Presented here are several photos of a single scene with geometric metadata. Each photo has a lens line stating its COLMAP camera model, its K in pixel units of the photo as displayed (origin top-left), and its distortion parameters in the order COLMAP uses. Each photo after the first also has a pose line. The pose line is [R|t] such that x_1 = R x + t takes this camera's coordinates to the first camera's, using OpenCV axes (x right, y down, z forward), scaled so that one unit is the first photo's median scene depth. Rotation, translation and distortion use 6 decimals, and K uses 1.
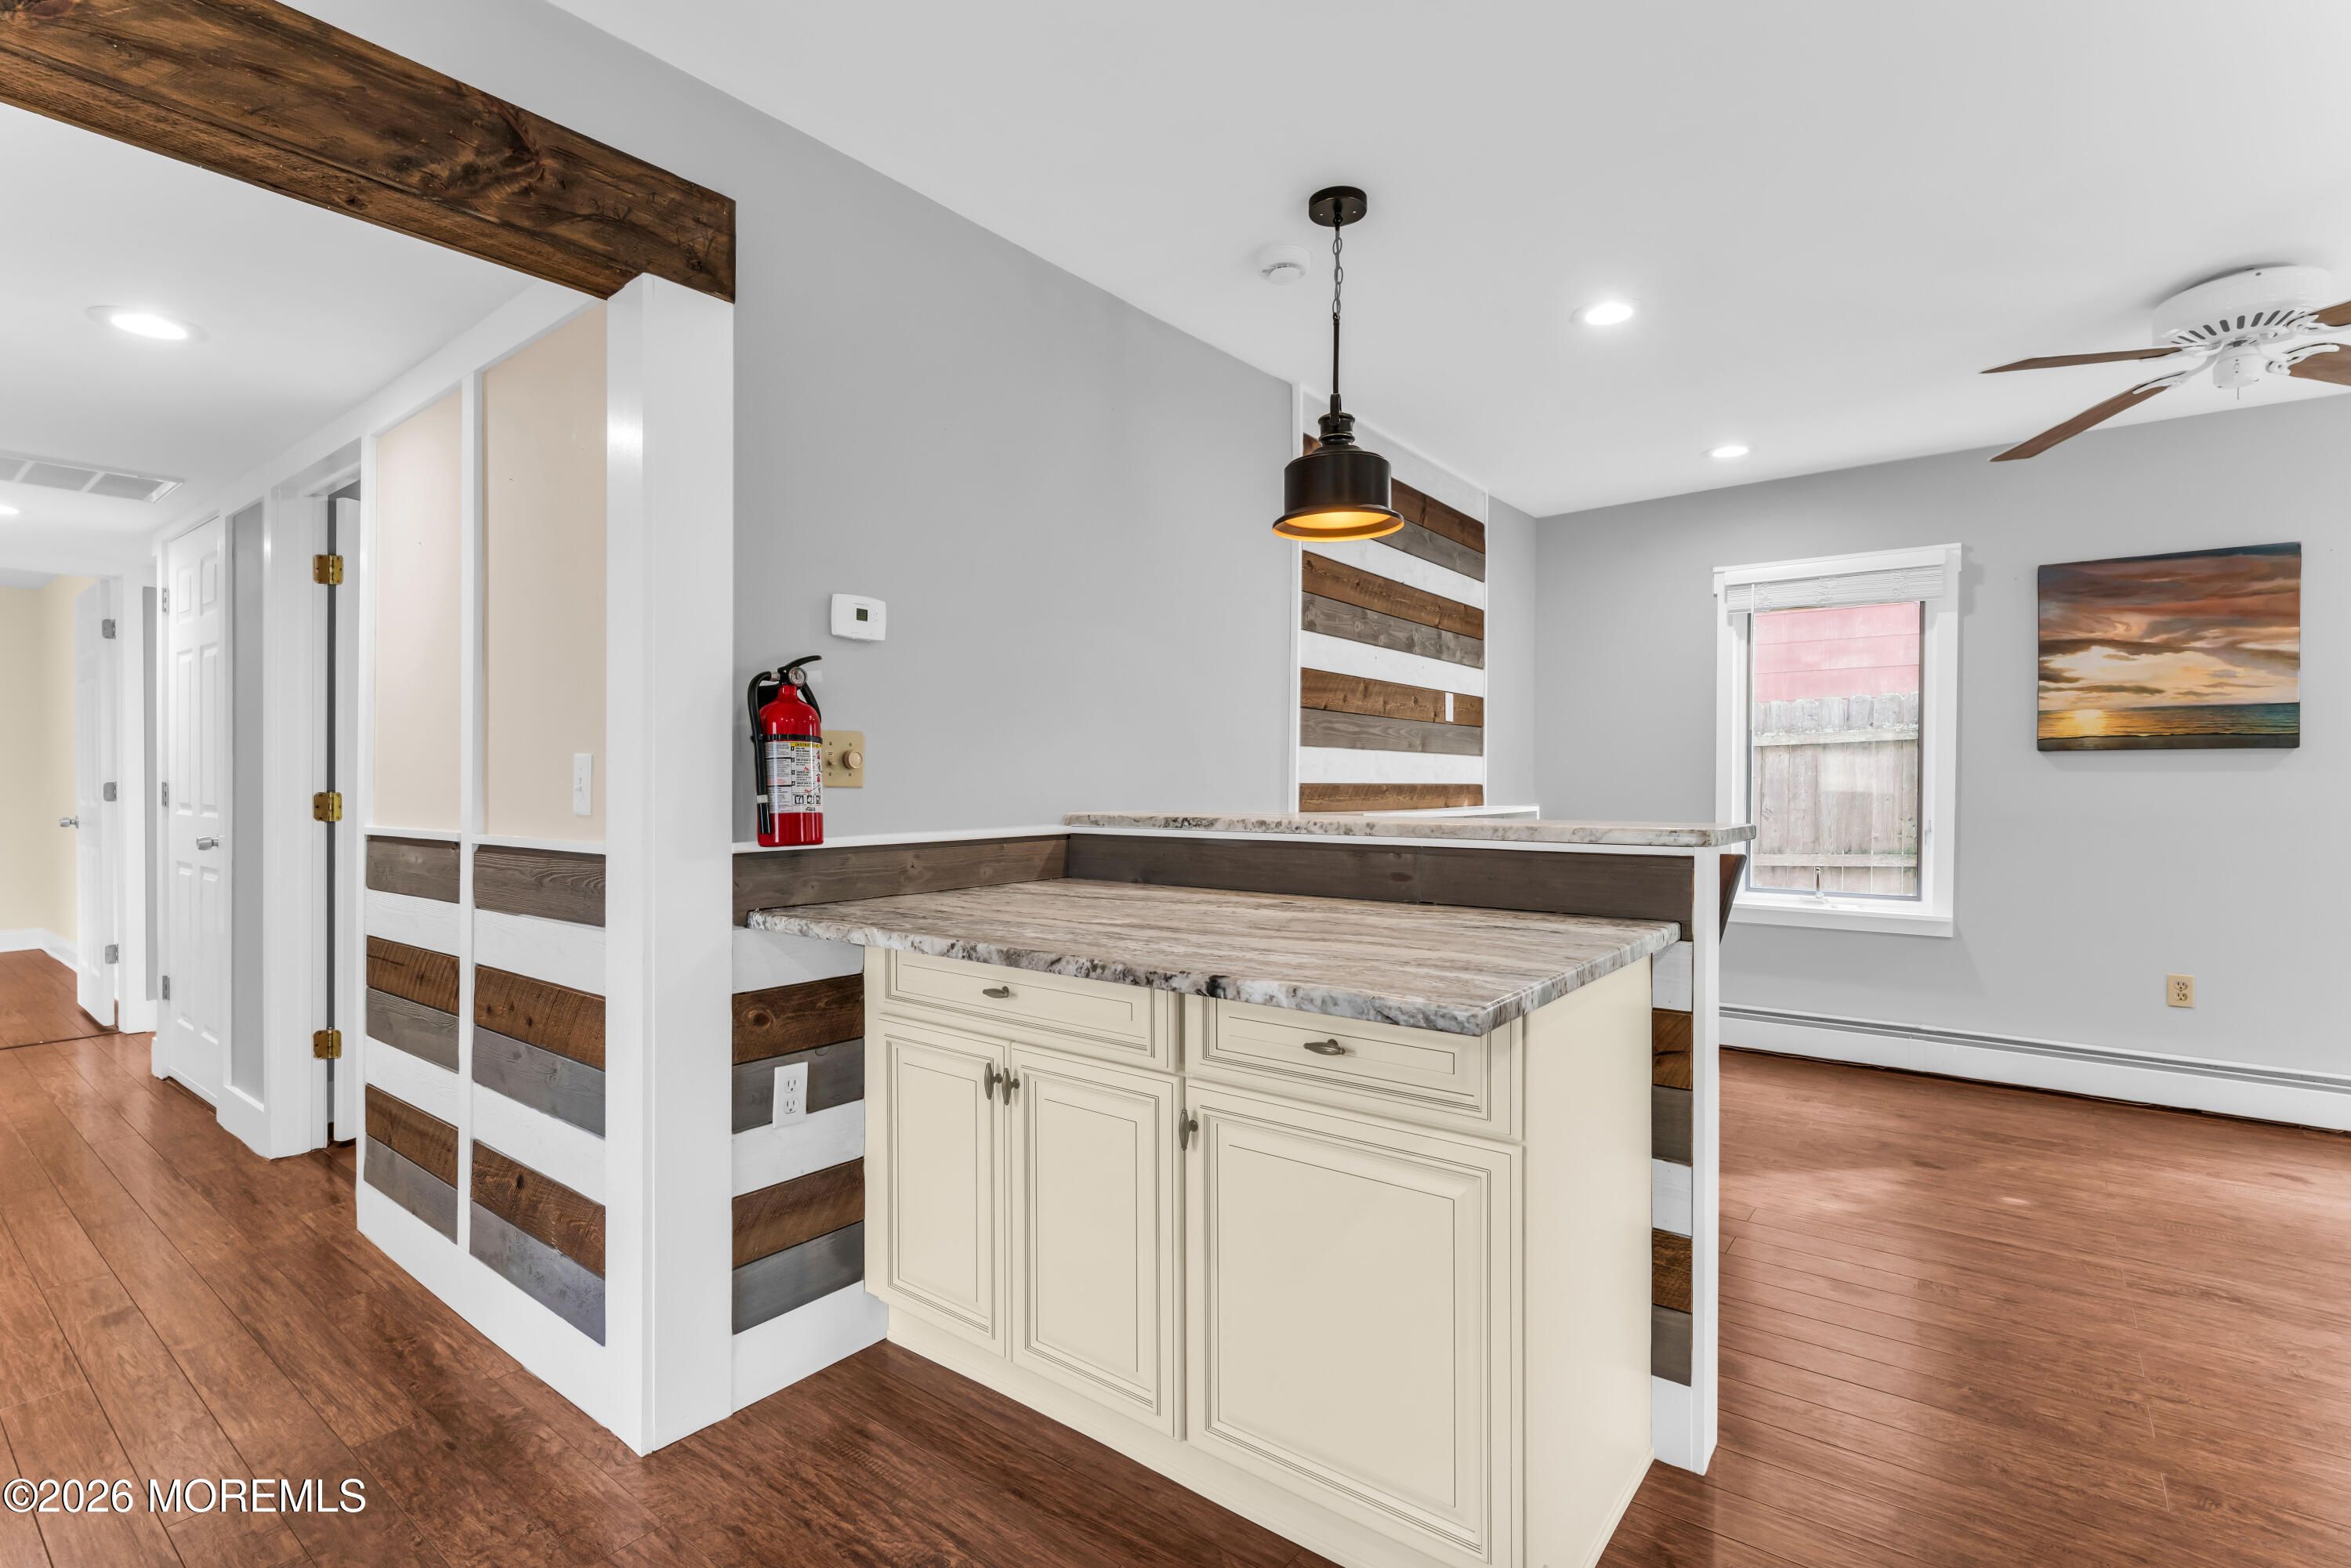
lens RADIAL K [[1093.4, 0, 1170.6], [0, 1093.4, 778.8], [0, 0, 1]] dist [-0.001601, -0.000107]
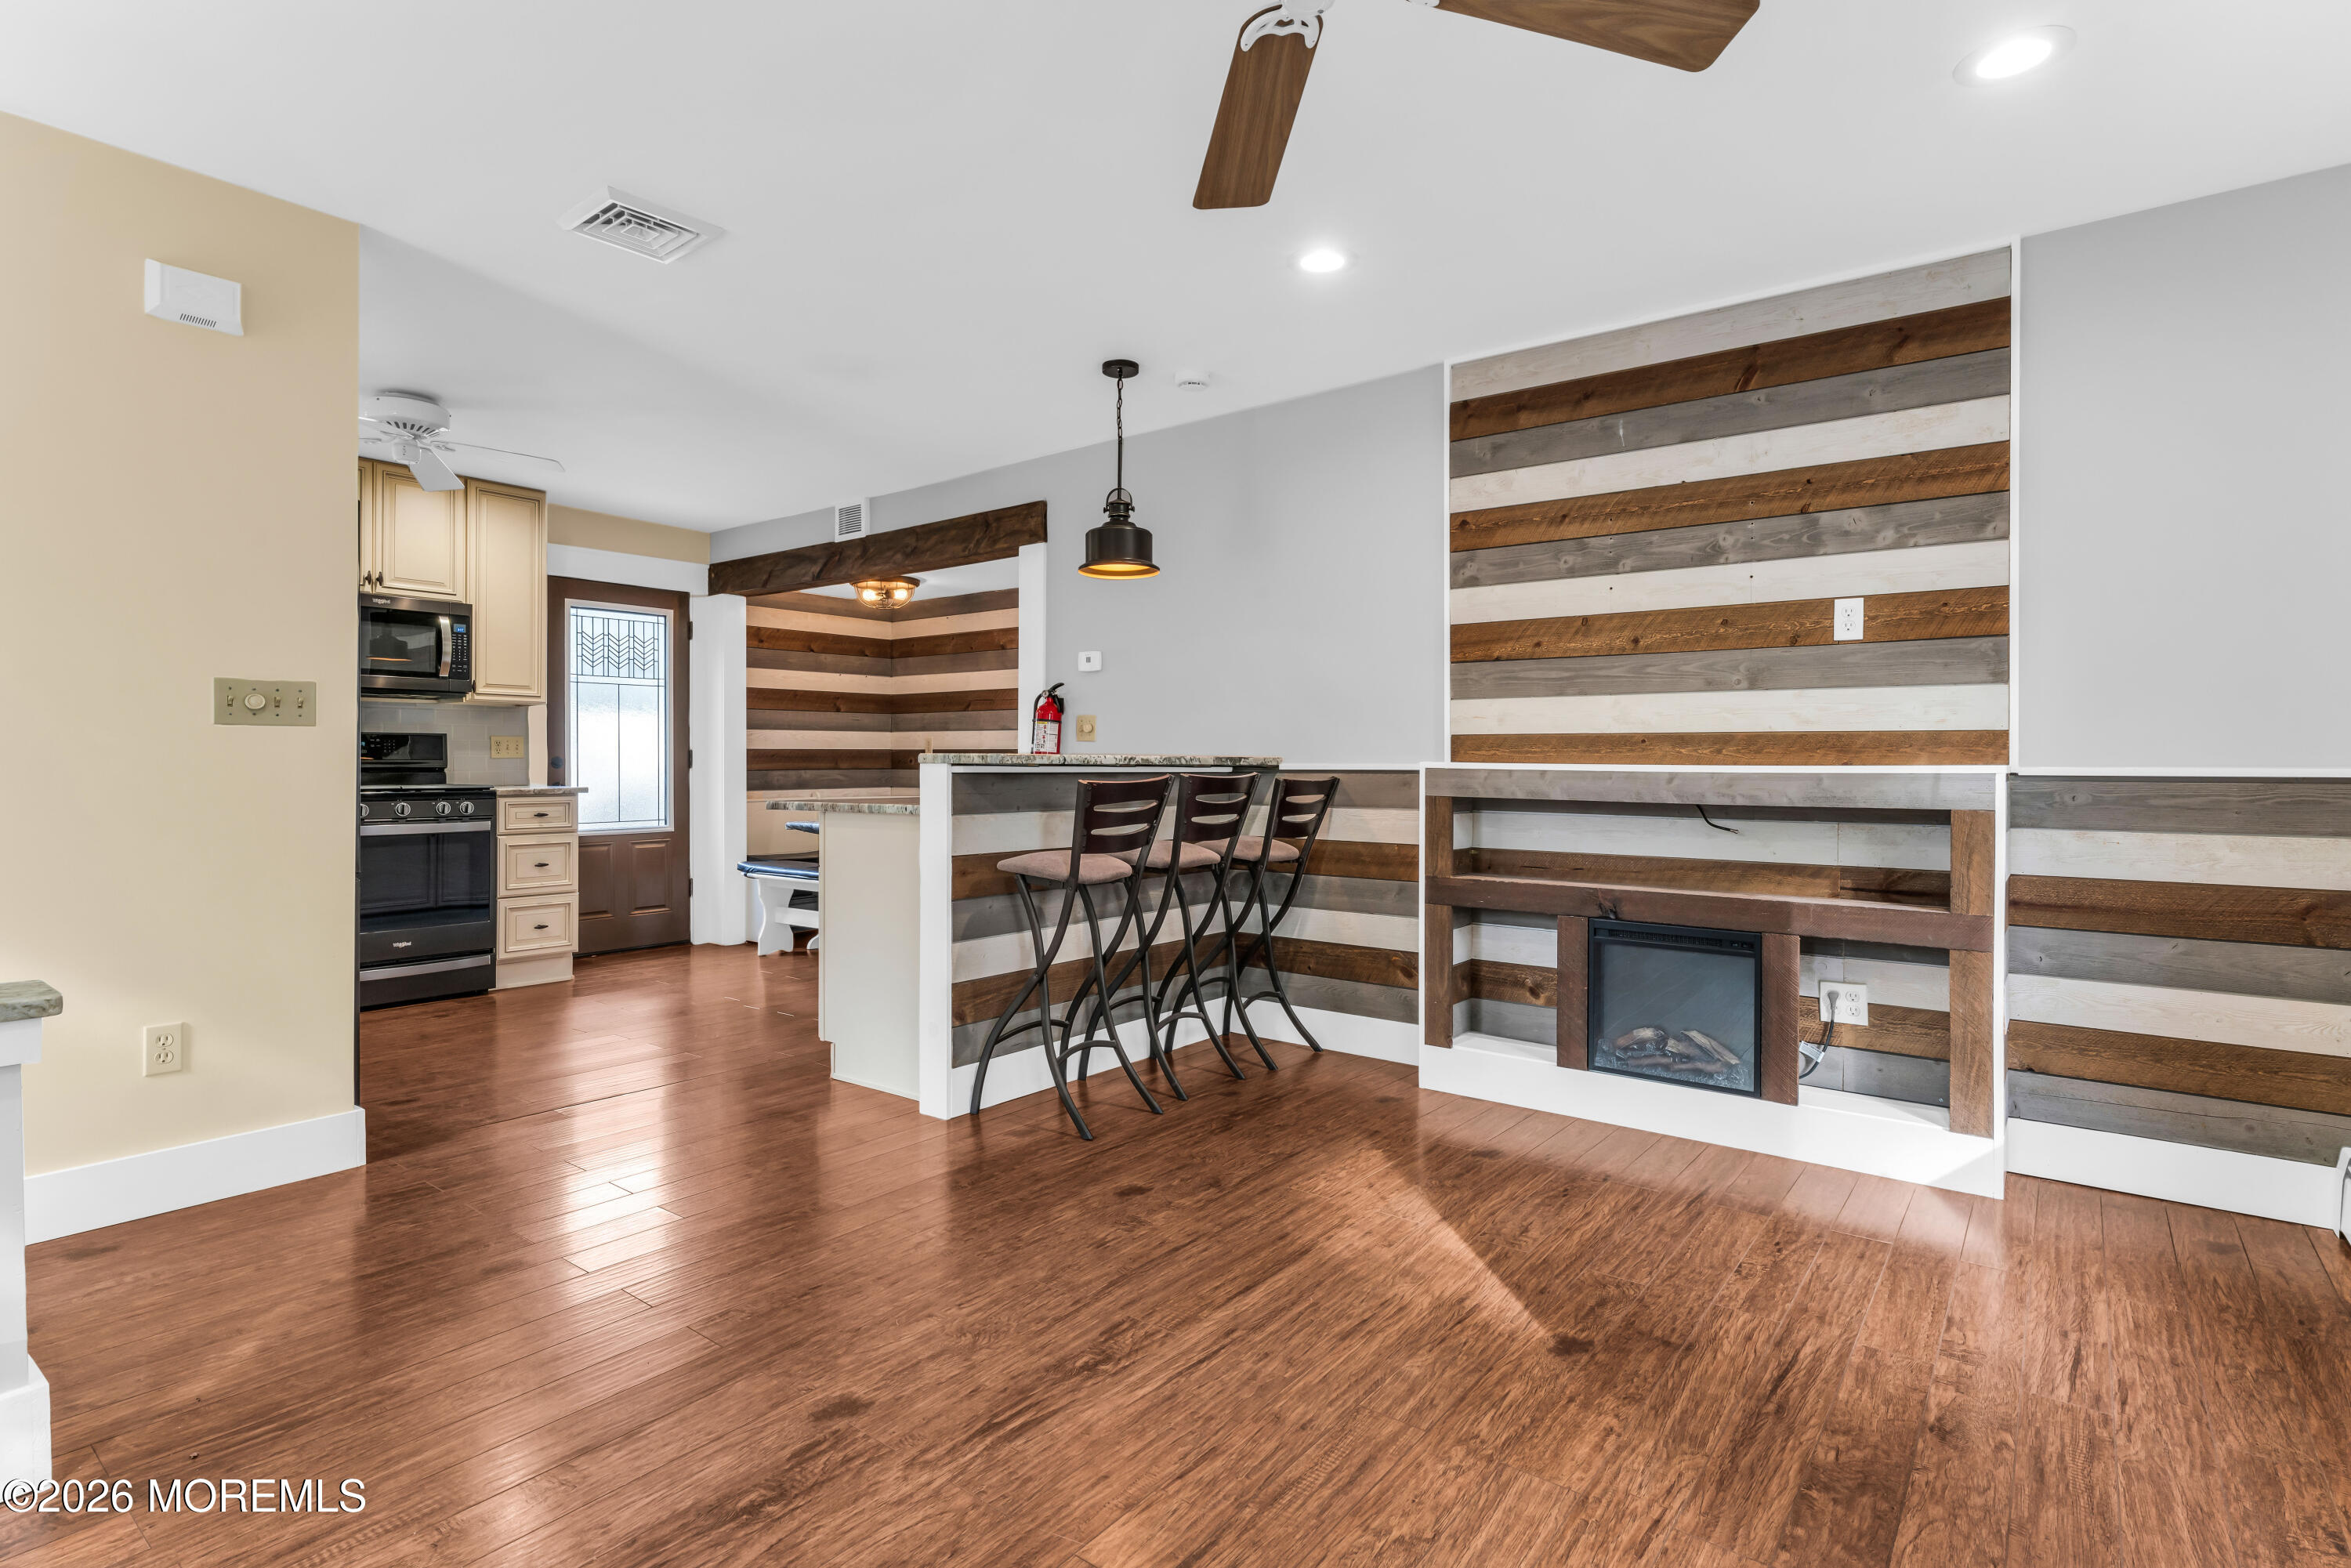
lens RADIAL K [[1141.9, 0, 1158.0], [0, 1141.9, 764.3], [0, 0, 1]] dist [-0.002356, -0.000862]
pose [[0.000067, 0.001420, -0.999999, 1.228147], [-0.000445, 0.999999, 0.001420, 0.031213], [1.000000, 0.000445, 0.000067, 0.720505]]
